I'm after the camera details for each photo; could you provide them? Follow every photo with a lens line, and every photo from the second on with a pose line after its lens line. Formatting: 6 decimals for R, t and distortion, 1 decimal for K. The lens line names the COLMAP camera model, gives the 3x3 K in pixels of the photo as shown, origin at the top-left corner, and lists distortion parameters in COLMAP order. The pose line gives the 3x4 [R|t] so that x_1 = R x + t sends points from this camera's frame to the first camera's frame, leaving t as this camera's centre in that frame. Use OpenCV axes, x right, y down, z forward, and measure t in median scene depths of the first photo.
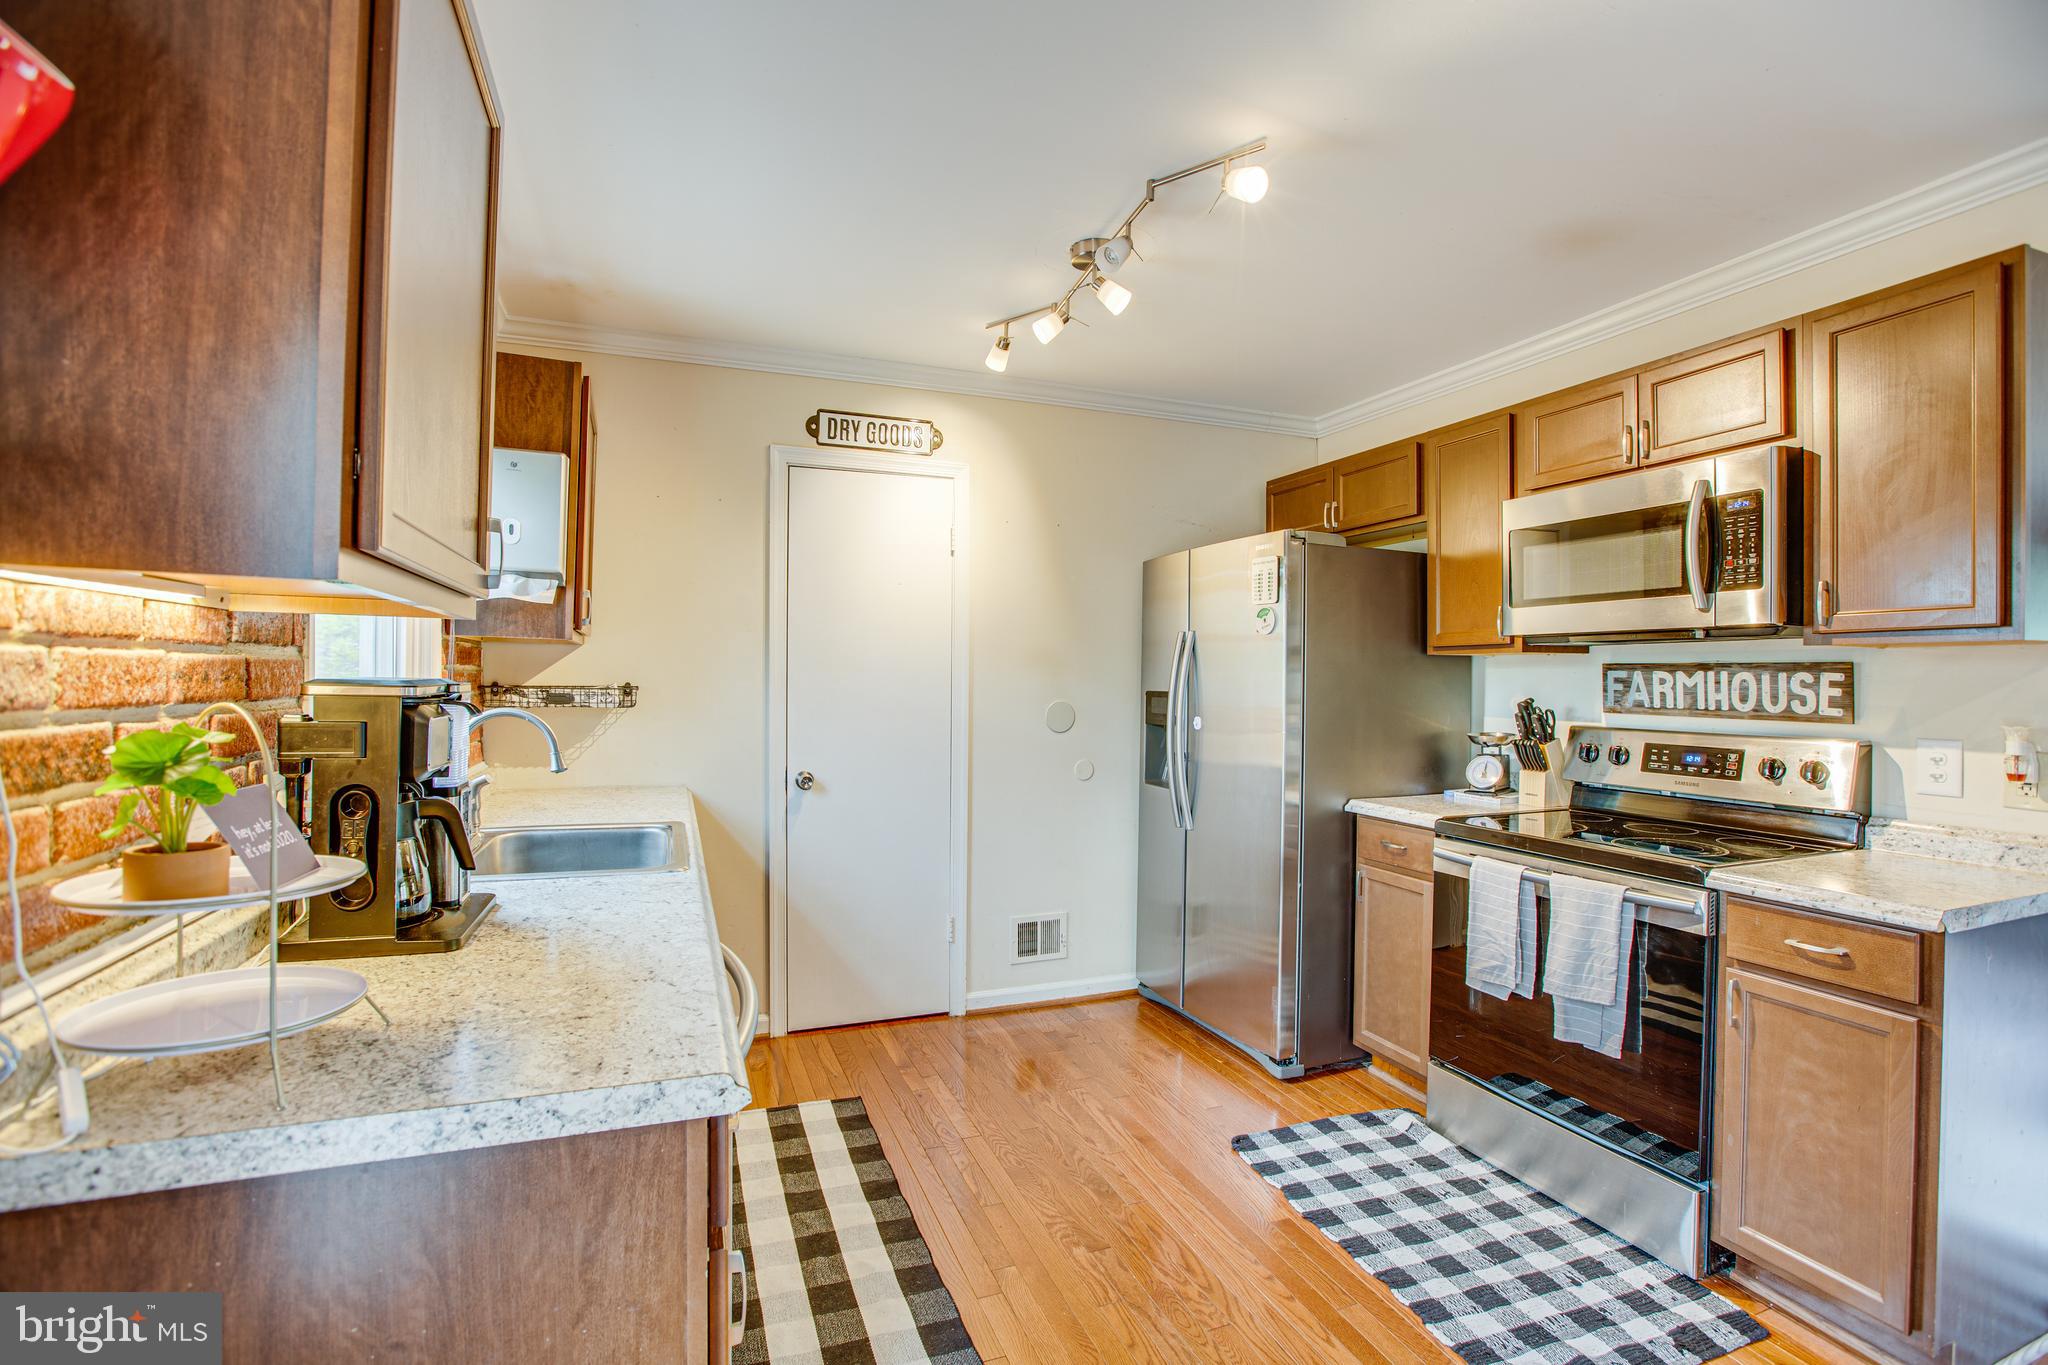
lens RADIAL K [[950.5, 0, 1022.0], [0, 950.5, 685.1], [0, 0, 1]] dist [-0.045251, 0.011449]
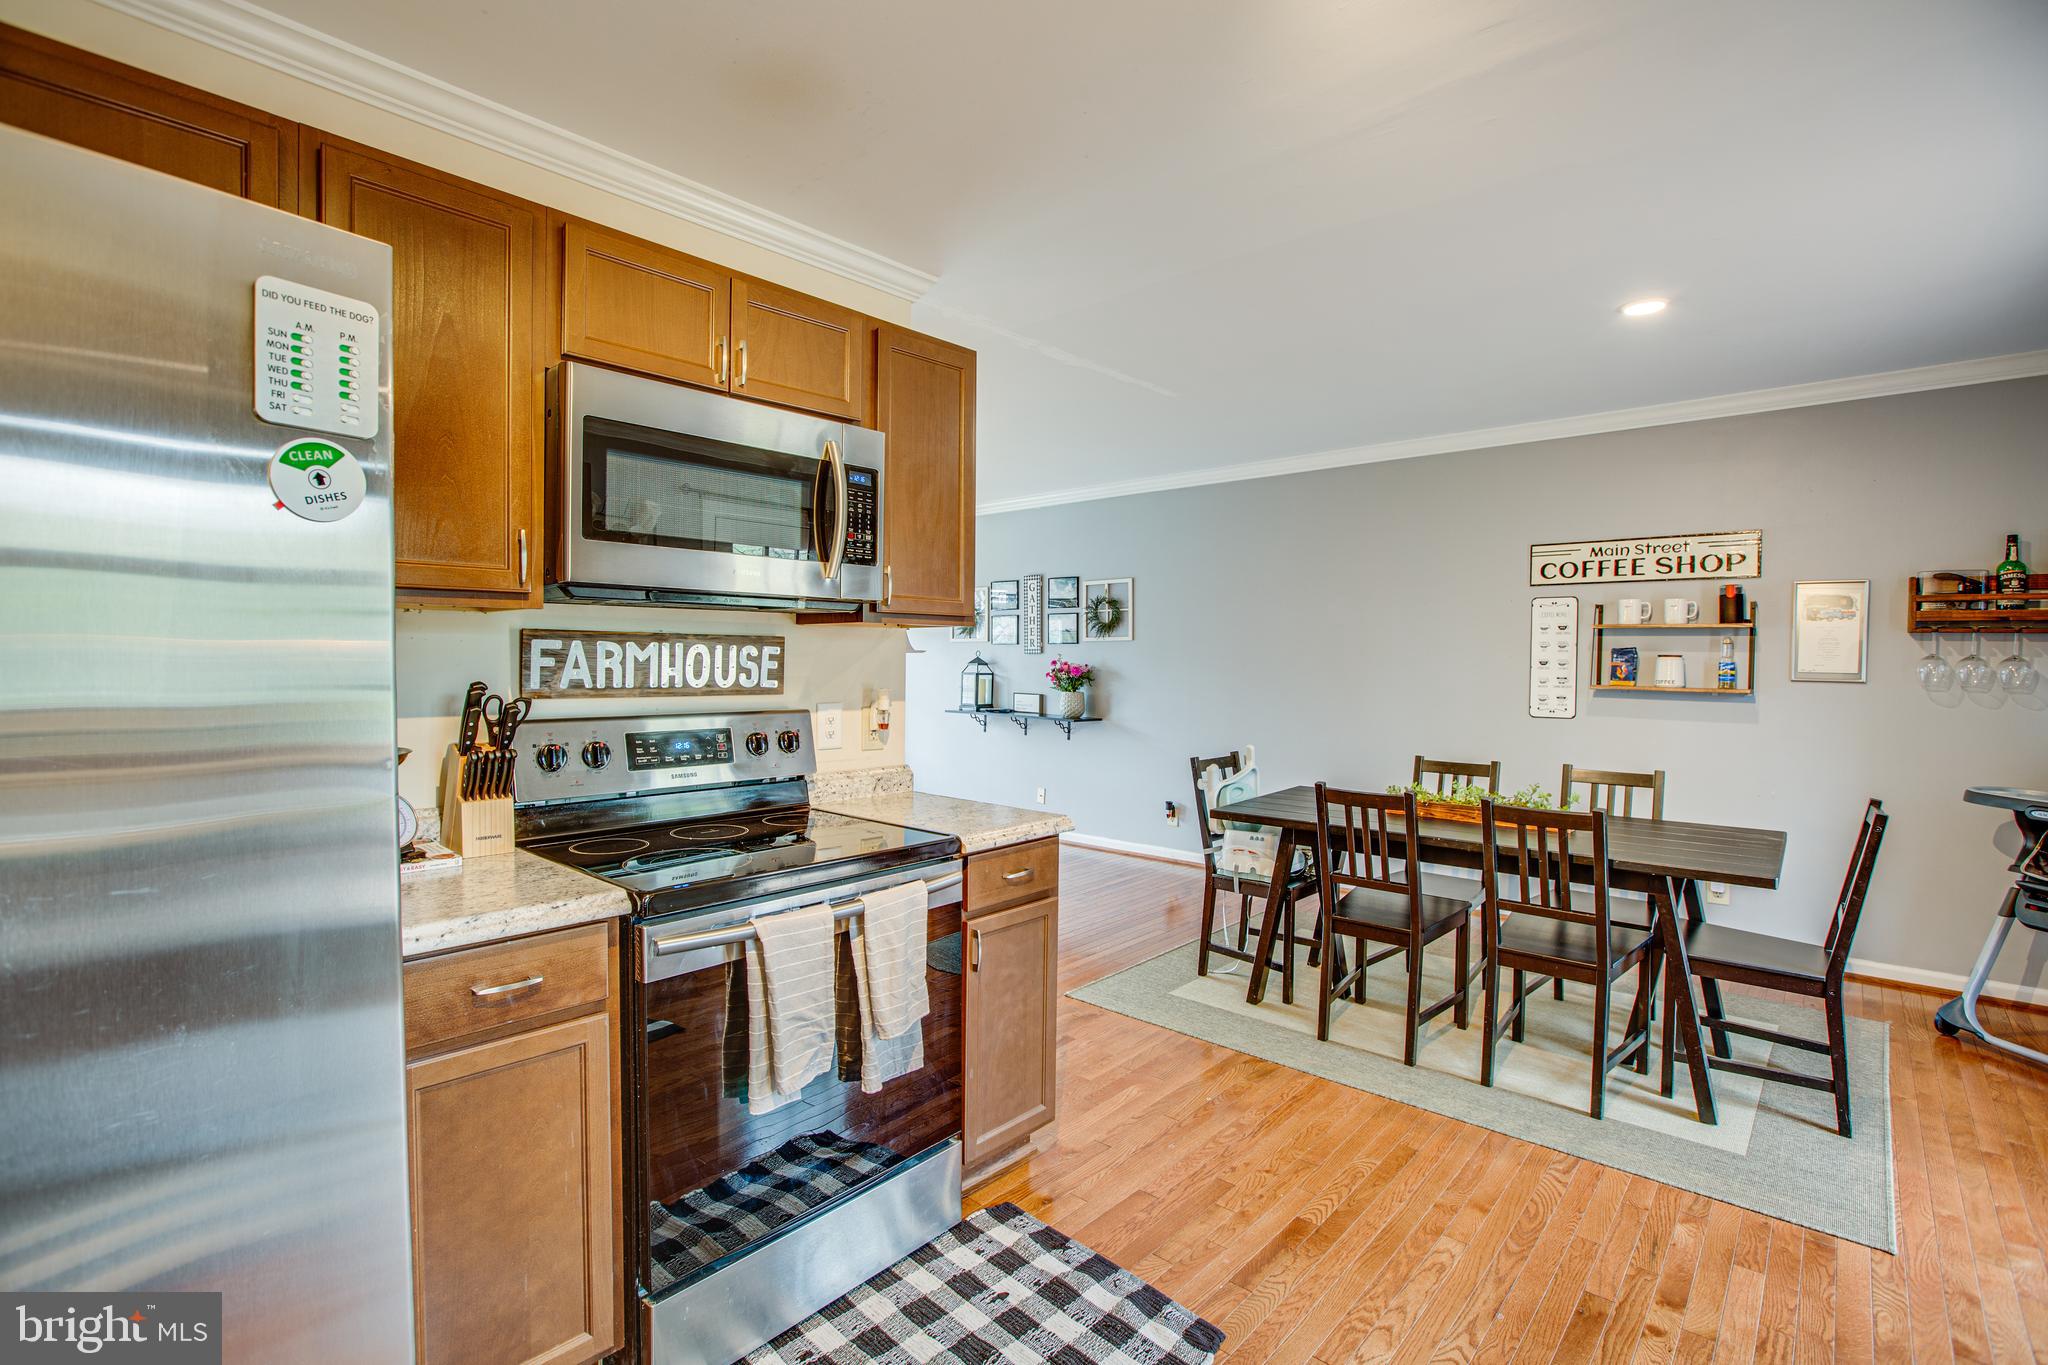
lens RADIAL K [[950.5, 0, 1013.5], [0, 950.5, 683.1], [0, 0, 1]] dist [-0.045251, 0.011449]
pose [[-0.447357, -0.034456, 0.893692, -0.176917], [-0.005875, 0.999349, 0.035589, -0.009976], [-0.894336, 0.010671, -0.447268, 1.050837]]
